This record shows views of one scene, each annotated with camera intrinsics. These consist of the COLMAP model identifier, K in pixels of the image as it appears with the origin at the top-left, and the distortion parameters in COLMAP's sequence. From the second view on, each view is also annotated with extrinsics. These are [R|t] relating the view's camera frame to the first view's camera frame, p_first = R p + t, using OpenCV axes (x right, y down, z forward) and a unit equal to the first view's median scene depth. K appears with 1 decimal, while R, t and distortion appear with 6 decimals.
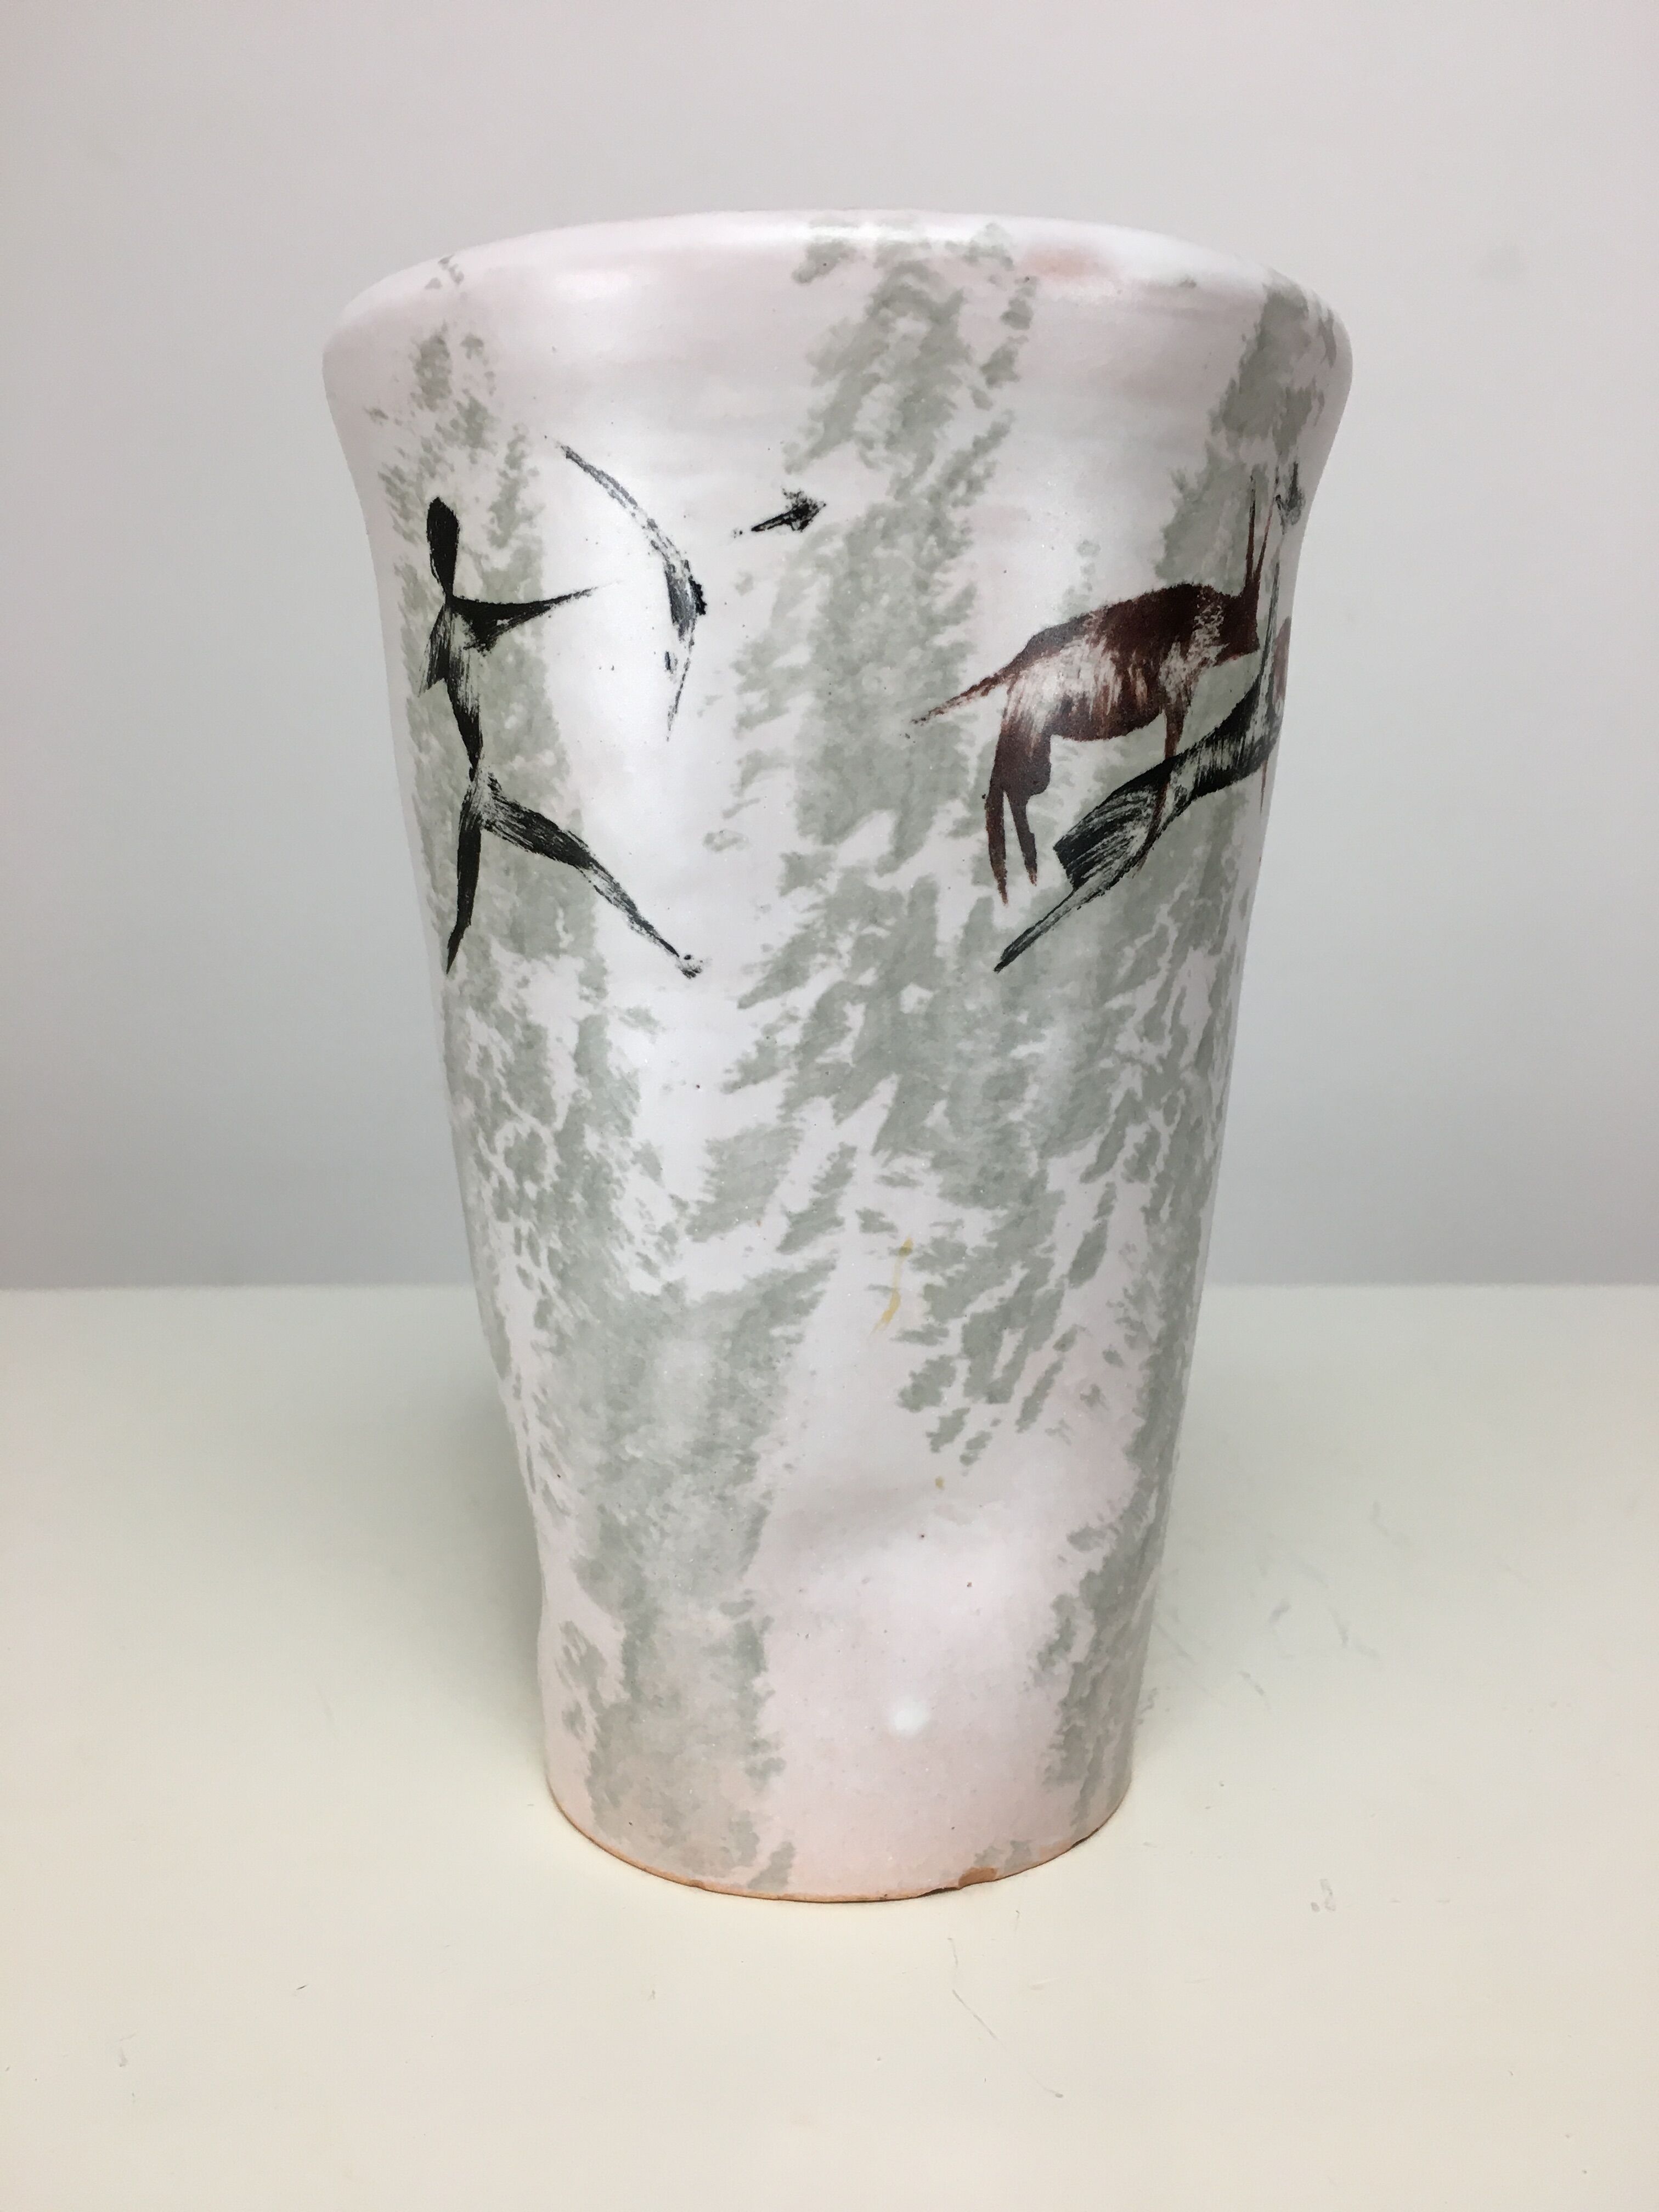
lens RADIAL K [[1894.1, 0, 829.5], [0, 1894.1, 1106.0], [0, 0, 1]] dist [0.053587, 0.003813]
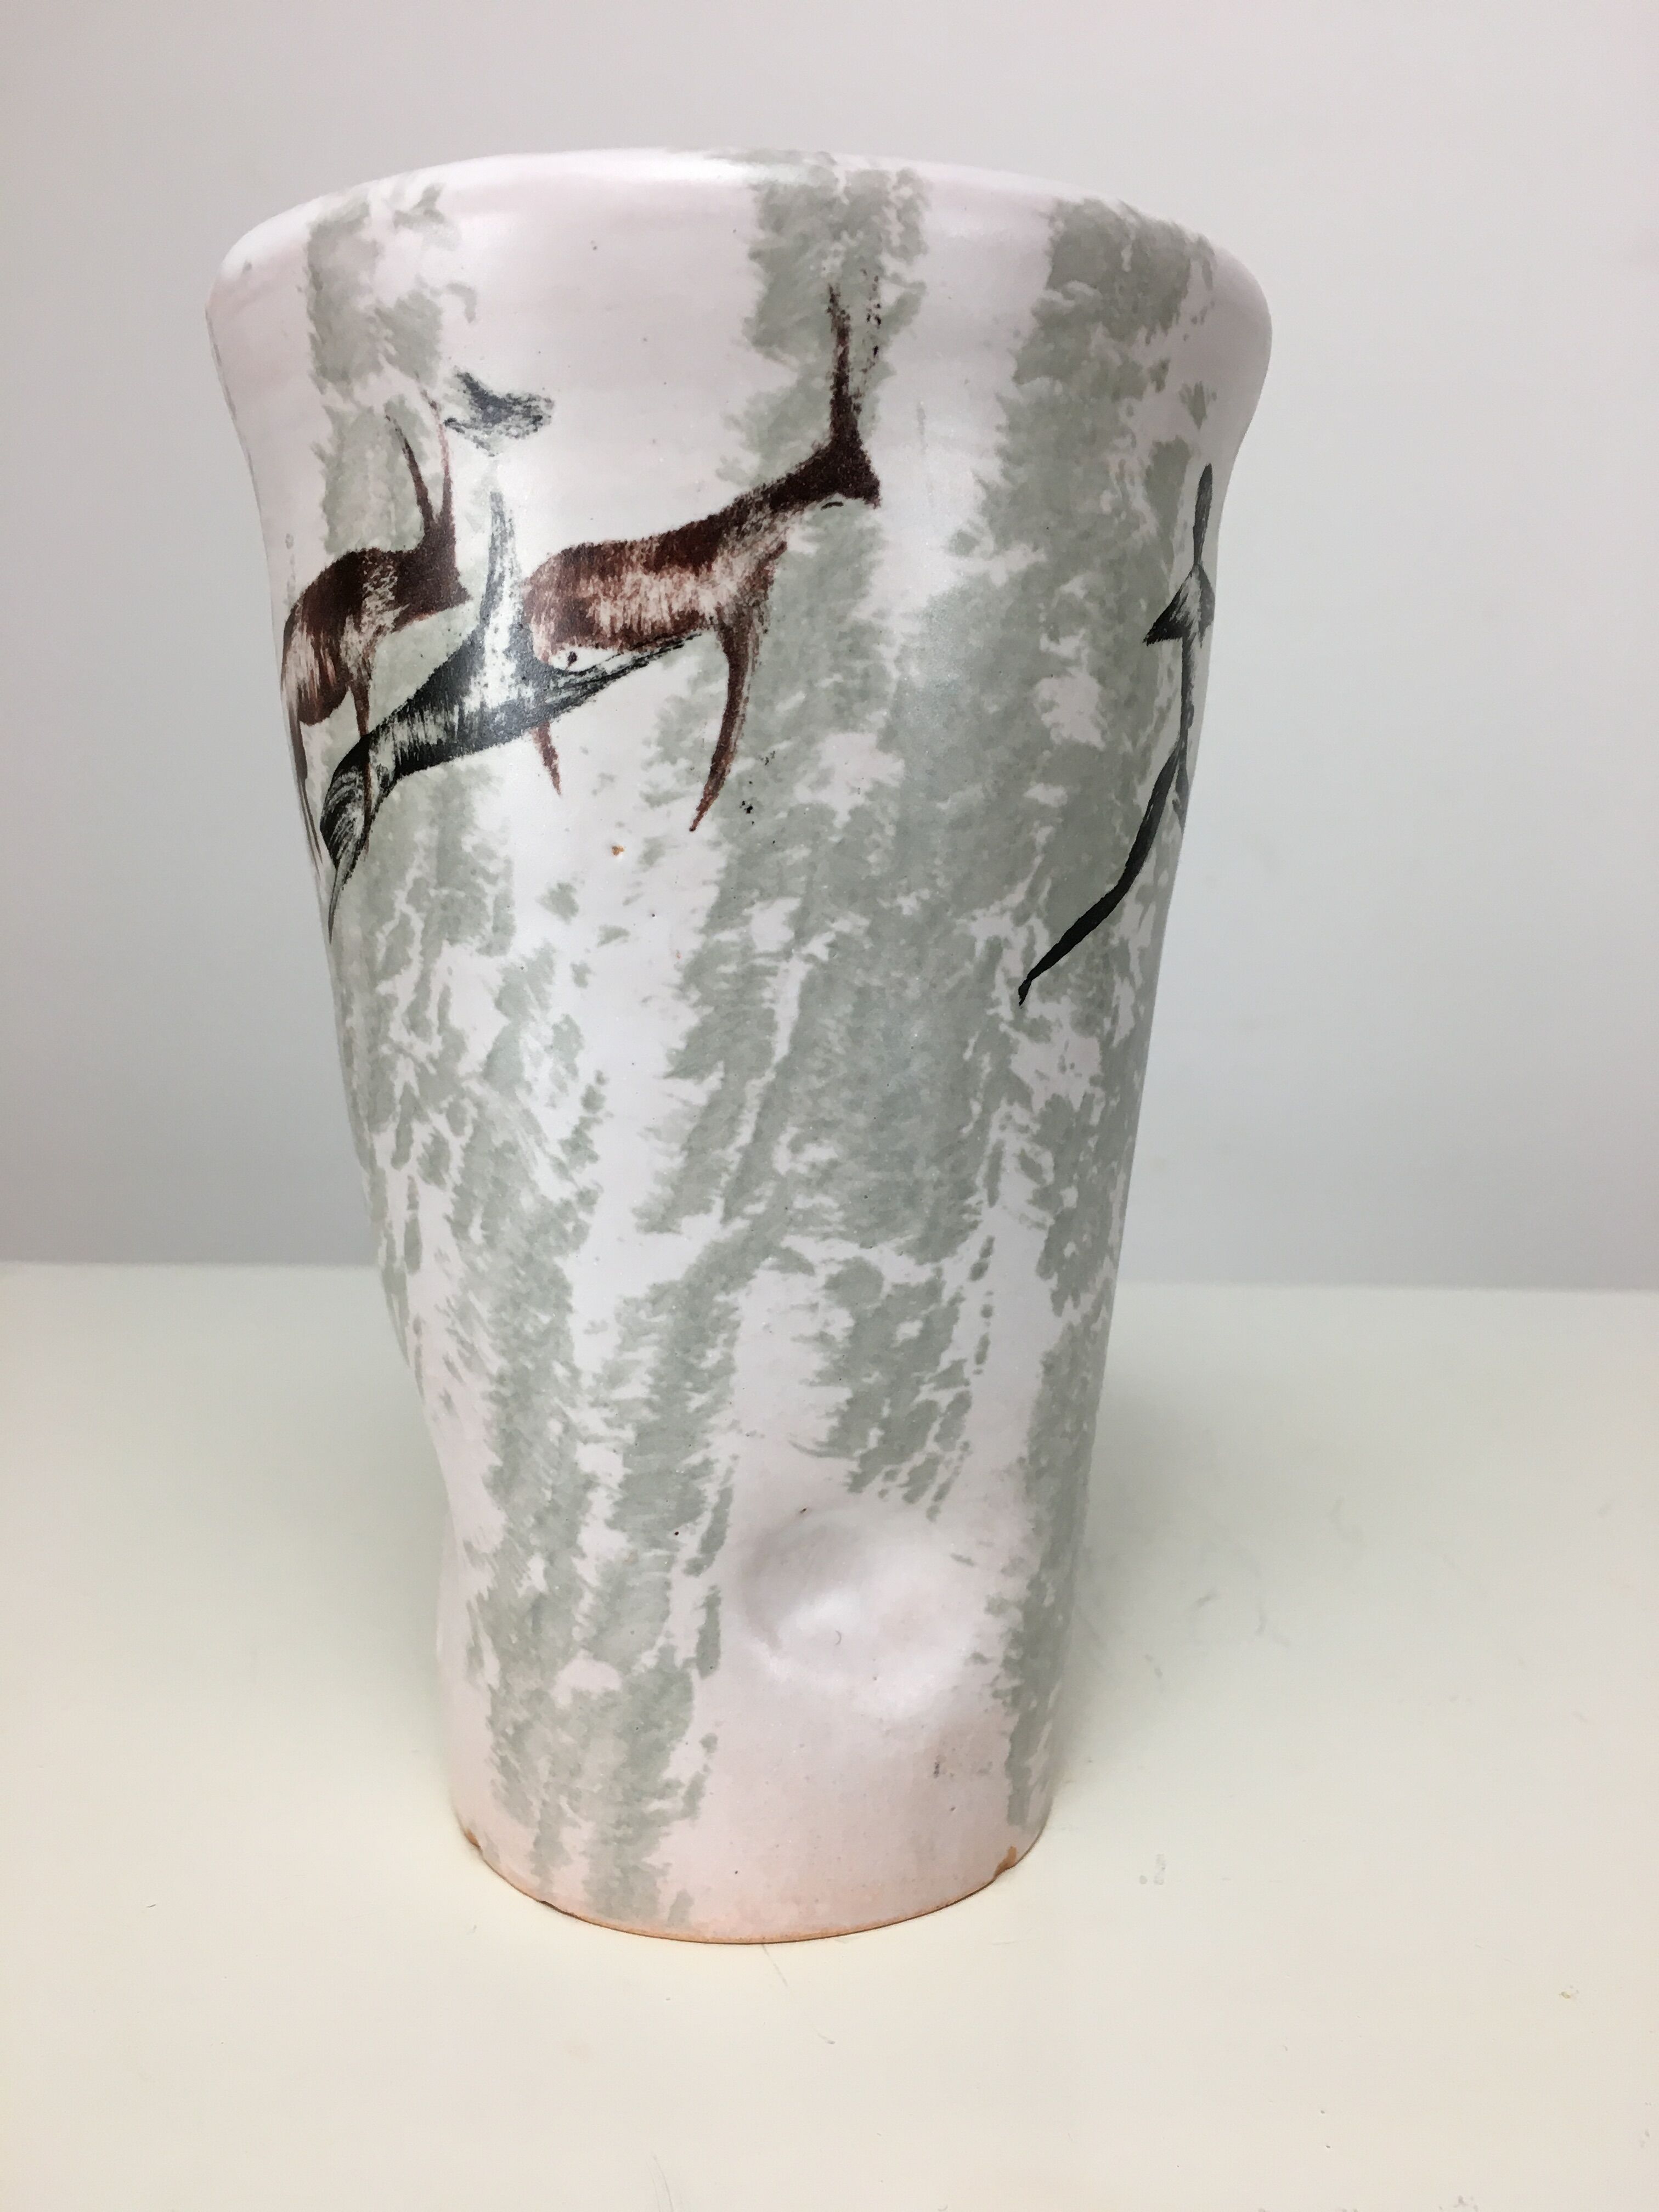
lens RADIAL K [[1894.1, 0, 829.5], [0, 1894.1, 1106.0], [0, 0, 1]] dist [0.053587, 0.003813]
pose [[0.106360, 0.145897, -0.983566, 1.159997], [-0.143840, 0.981029, 0.129966, -0.157124], [0.983869, 0.127653, 0.125328, 1.121721]]
